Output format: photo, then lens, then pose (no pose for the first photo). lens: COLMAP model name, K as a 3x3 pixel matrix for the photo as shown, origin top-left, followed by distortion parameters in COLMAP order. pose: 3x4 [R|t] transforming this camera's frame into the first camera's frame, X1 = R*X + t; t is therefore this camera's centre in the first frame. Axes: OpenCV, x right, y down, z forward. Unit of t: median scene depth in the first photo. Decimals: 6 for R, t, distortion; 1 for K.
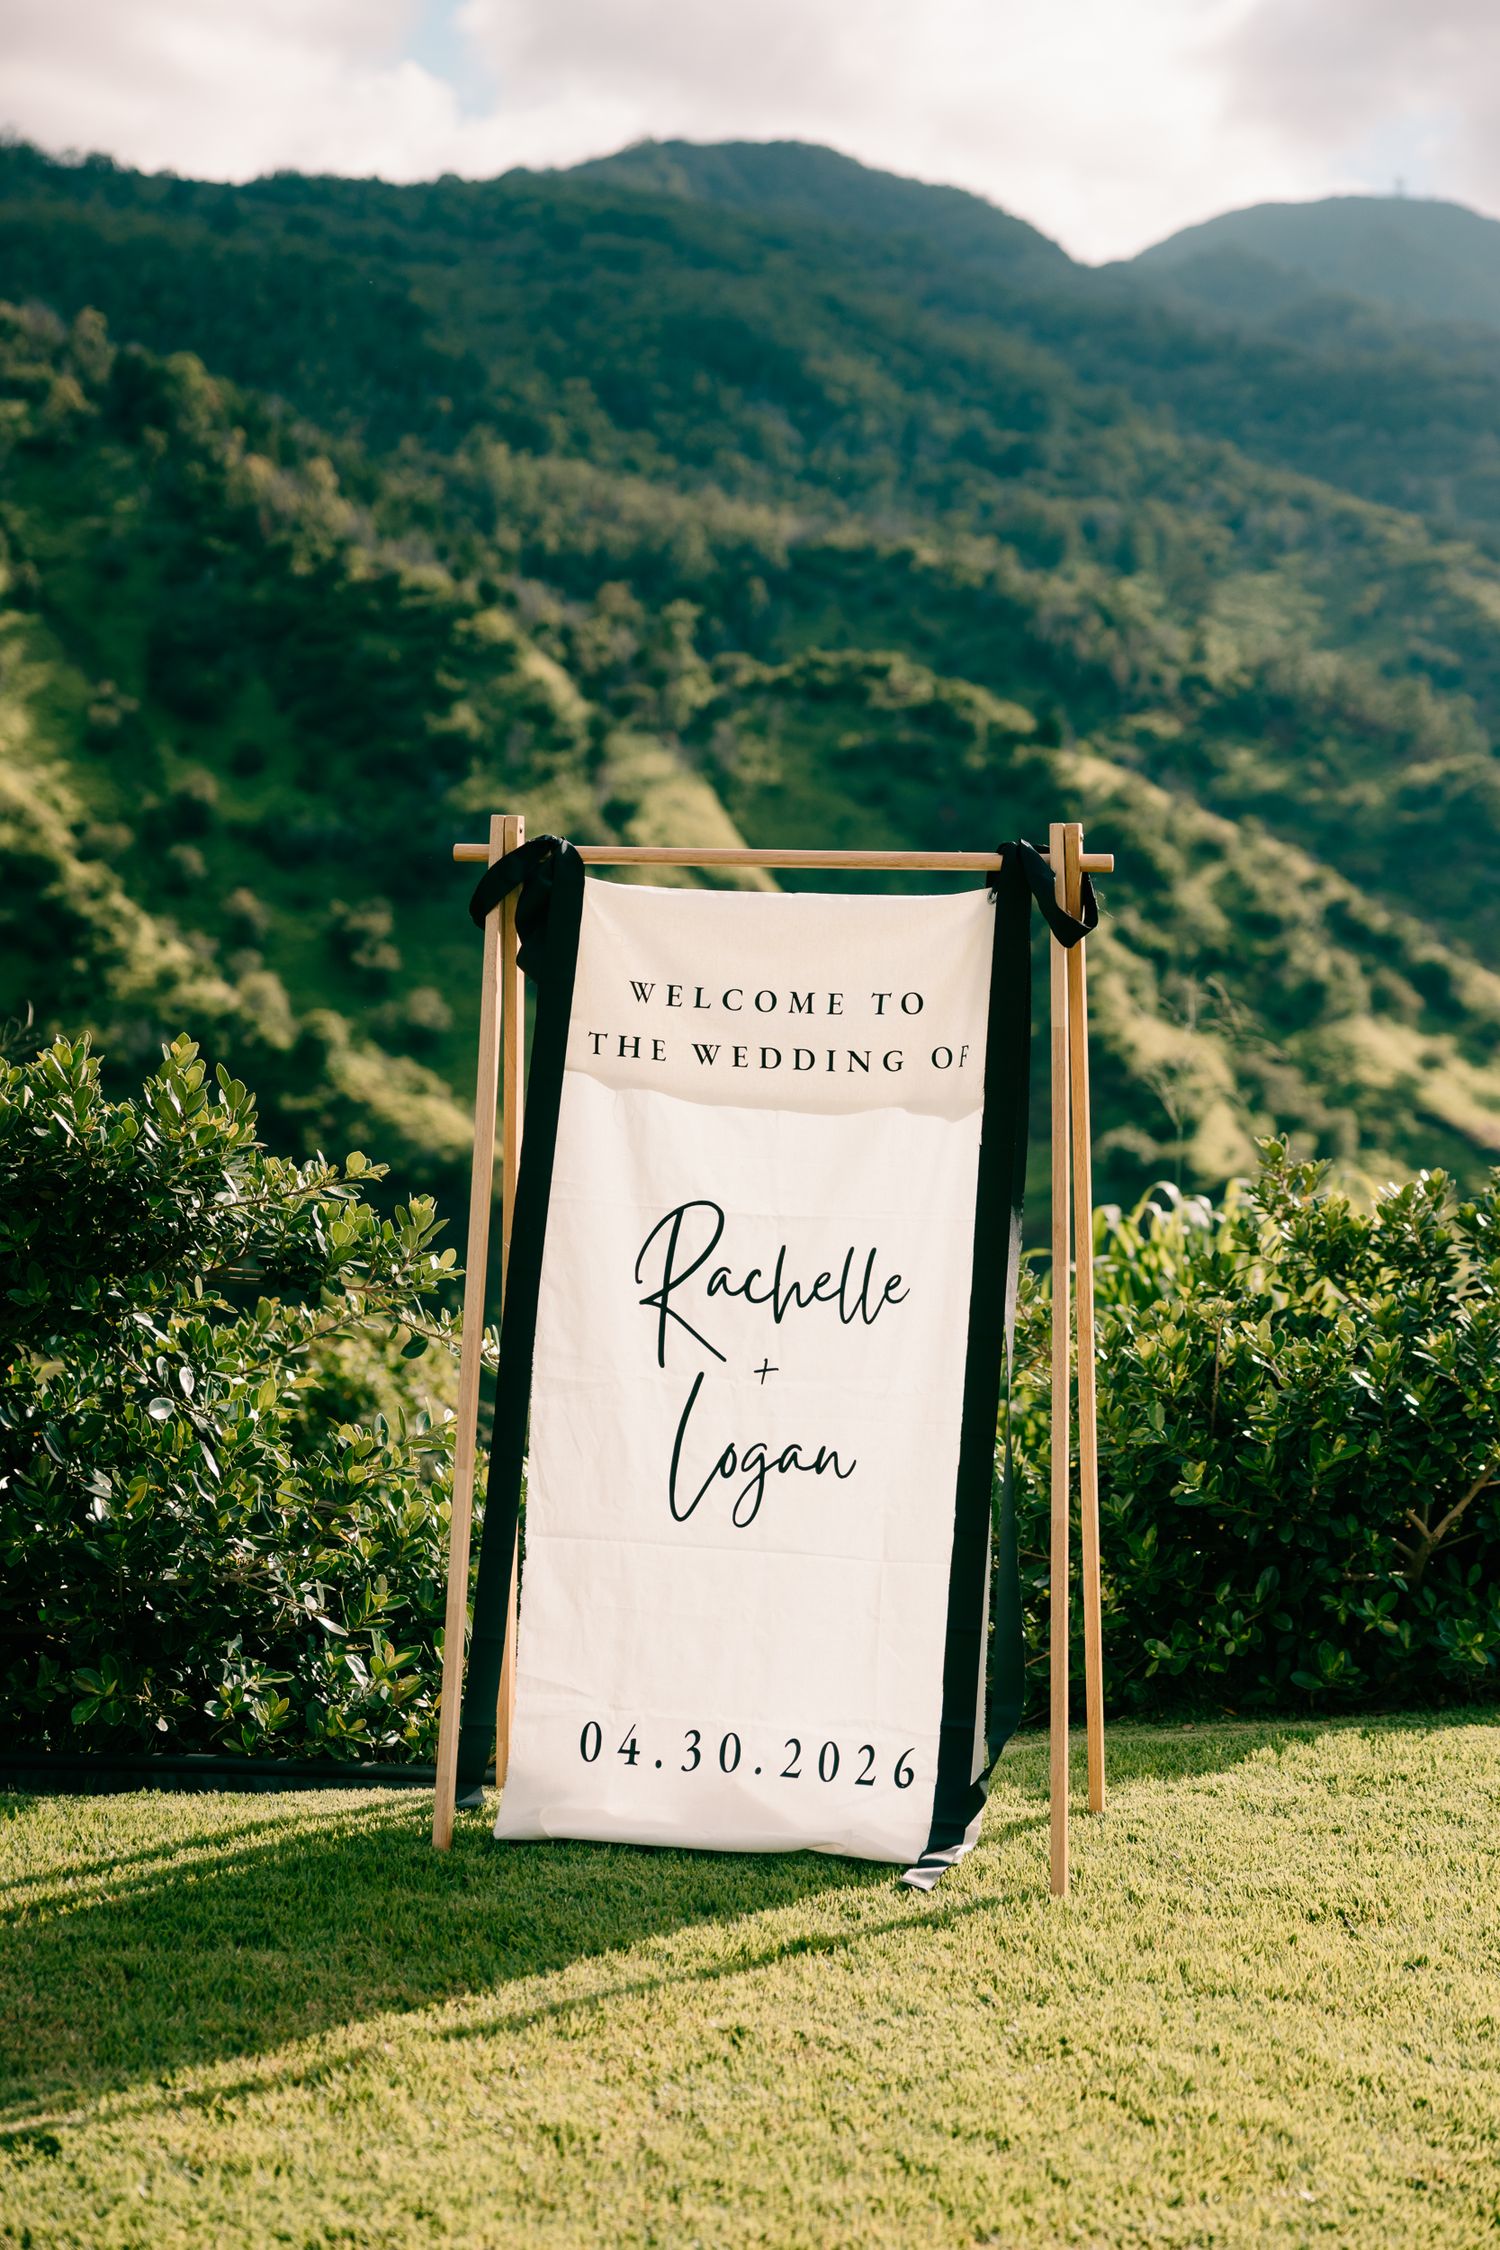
lens RADIAL K [[3659.1, 0, 758.7], [0, 3659.1, 1126.9], [0, 0, 1]] dist [0.215491, 0.000000]
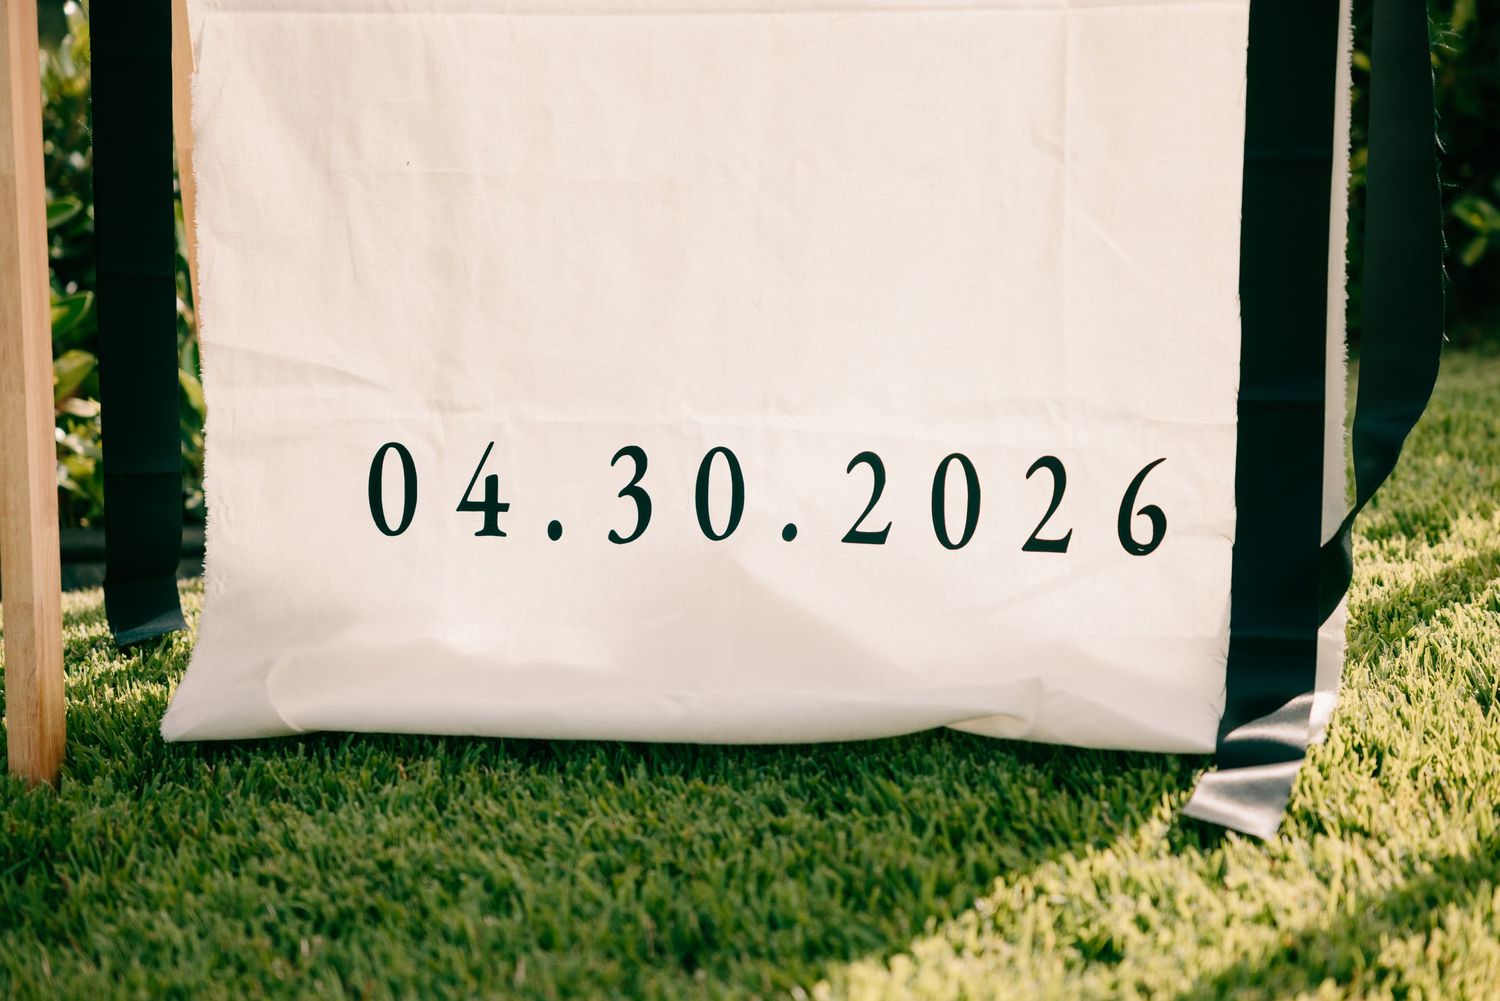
lens RADIAL K [[3027.5, 0, 751.1], [0, 3027.5, 501.5], [0, 0, 1]] dist [-0.085164, 0.000000]
pose [[0.997905, -0.064420, 0.005968, -0.006563], [0.061661, 0.974965, 0.213640, 0.099439], [-0.019581, -0.212824, 0.976894, 0.678991]]
